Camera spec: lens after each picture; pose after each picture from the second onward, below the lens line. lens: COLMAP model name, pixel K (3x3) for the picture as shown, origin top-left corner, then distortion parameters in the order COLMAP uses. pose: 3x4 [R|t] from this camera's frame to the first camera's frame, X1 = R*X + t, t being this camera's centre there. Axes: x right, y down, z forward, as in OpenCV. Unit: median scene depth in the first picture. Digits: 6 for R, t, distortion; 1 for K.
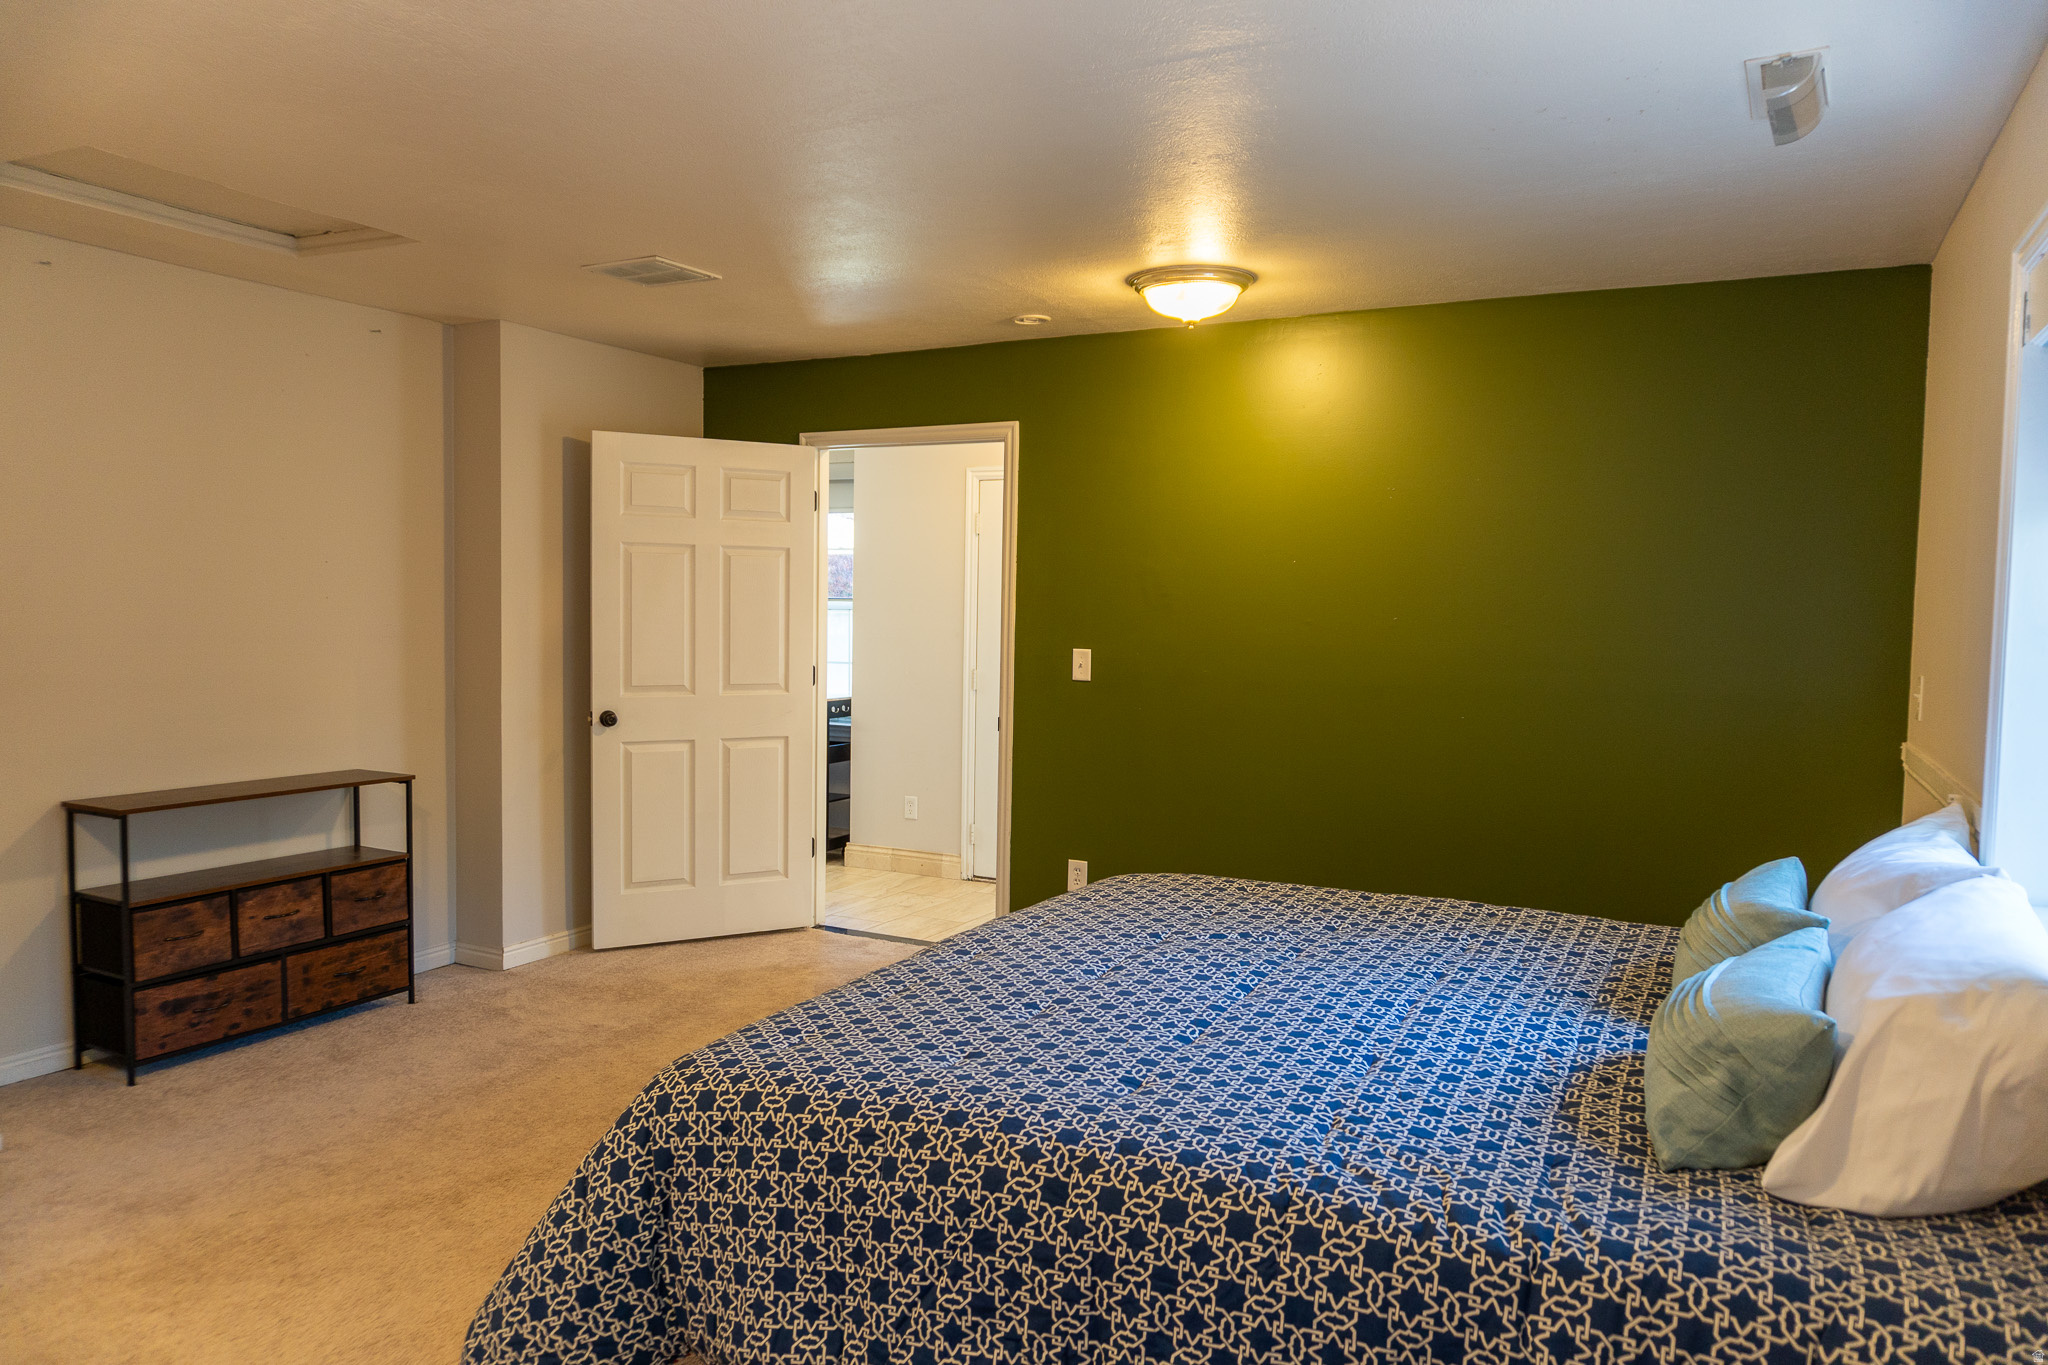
lens RADIAL K [[1367.0, 0, 1023.1], [0, 1367.0, 681.4], [0, 0, 1]] dist [-0.024744, -0.001301]
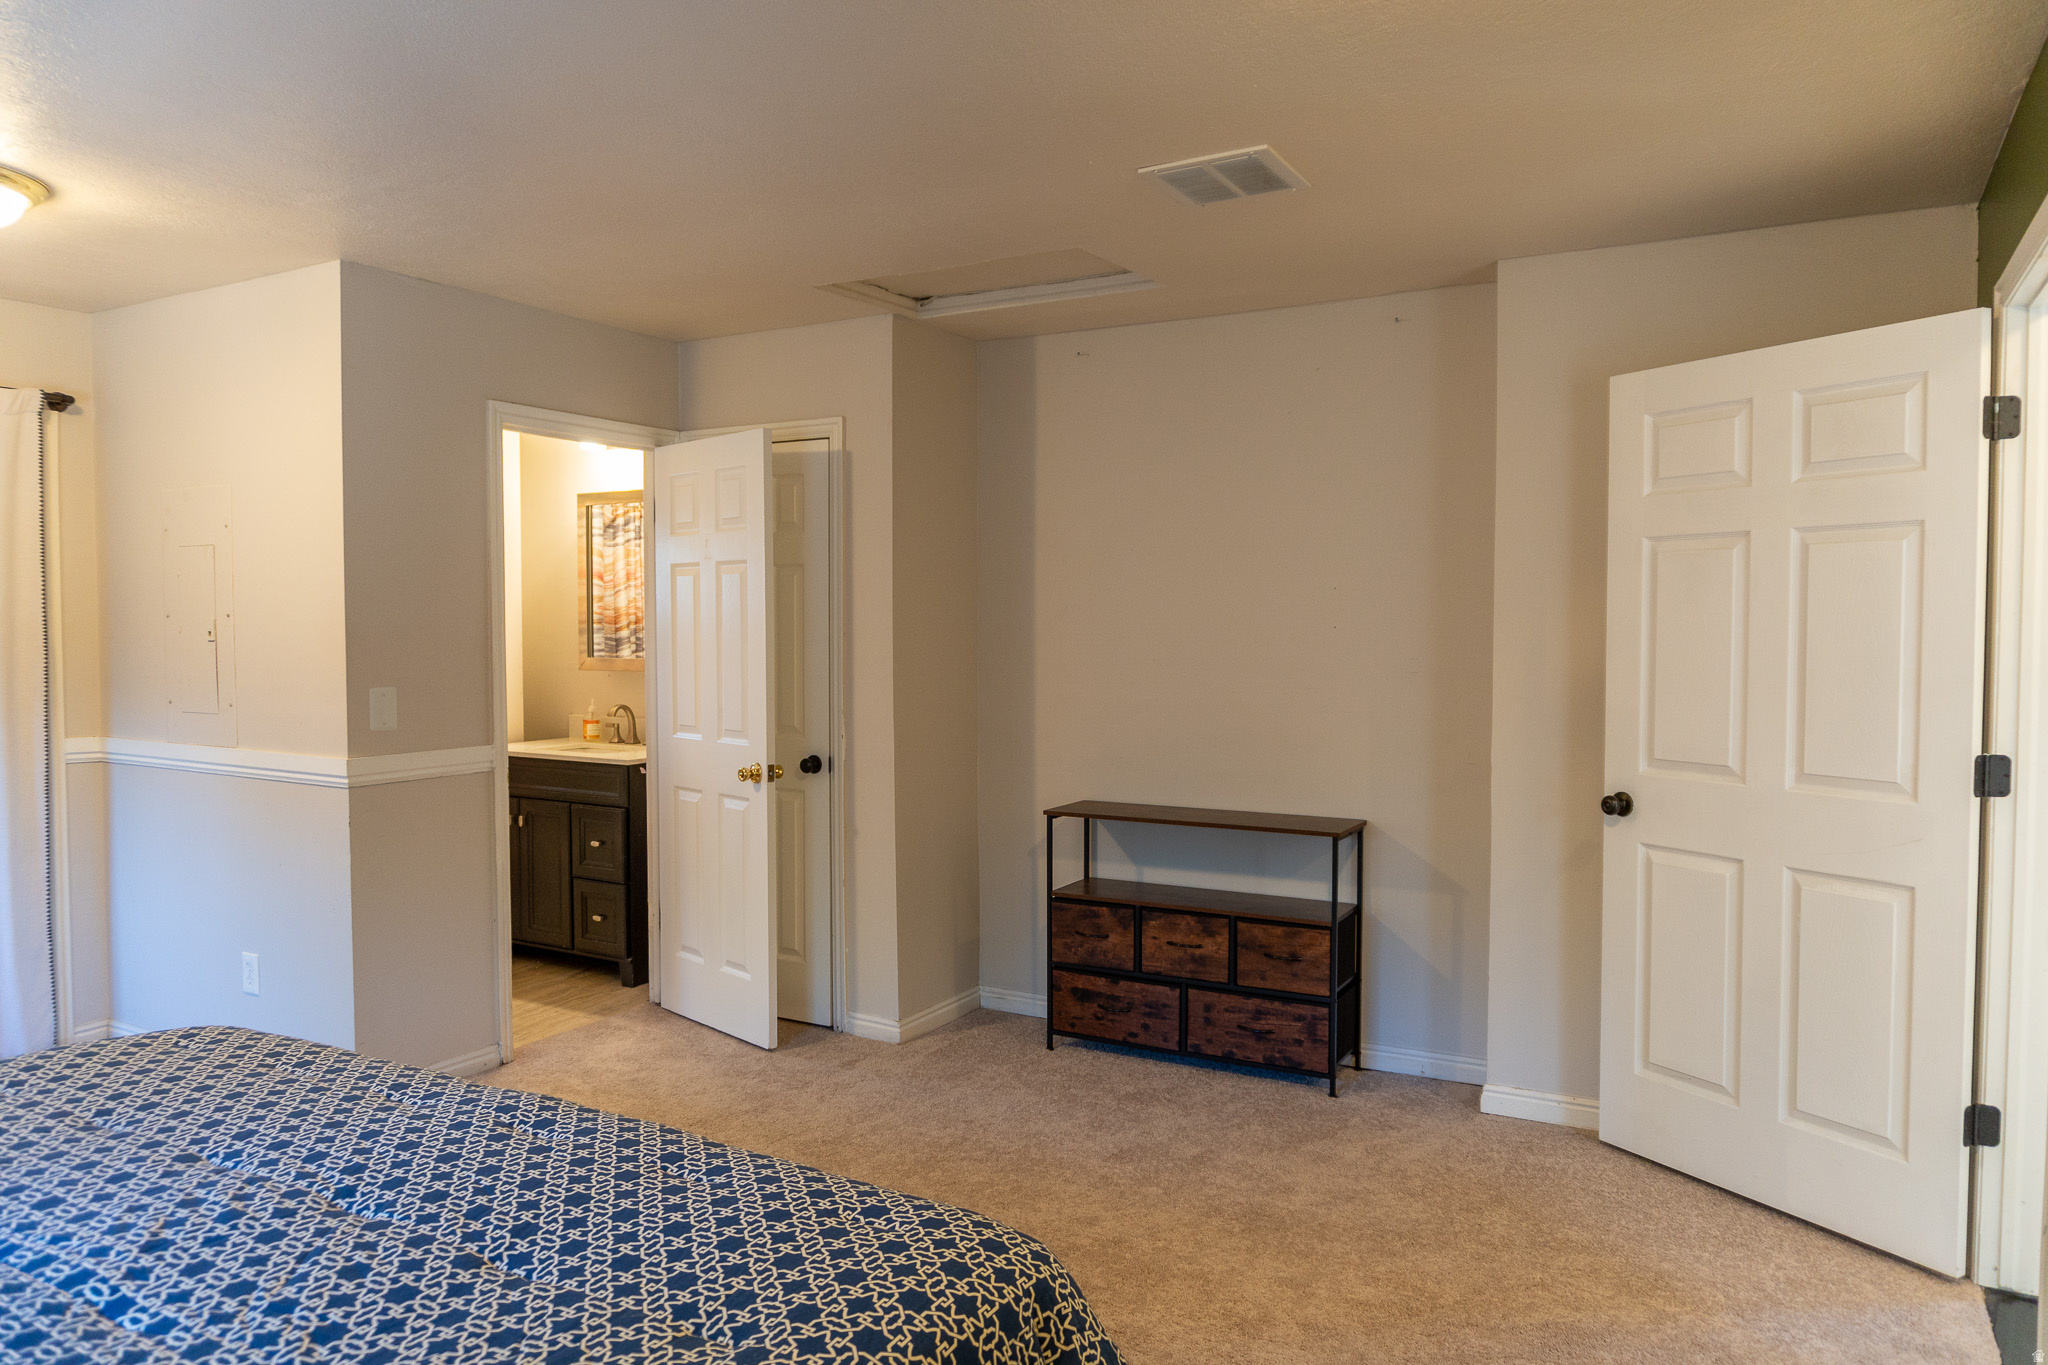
lens RADIAL K [[1367.0, 0, 1032.7], [0, 1367.0, 682.7], [0, 0, 1]] dist [-0.024744, -0.001301]
pose [[-0.036727, 0.026569, -0.998972, 0.443479], [-0.055891, 0.998027, 0.028599, -0.041868], [0.997761, 0.056884, -0.035170, 0.881010]]
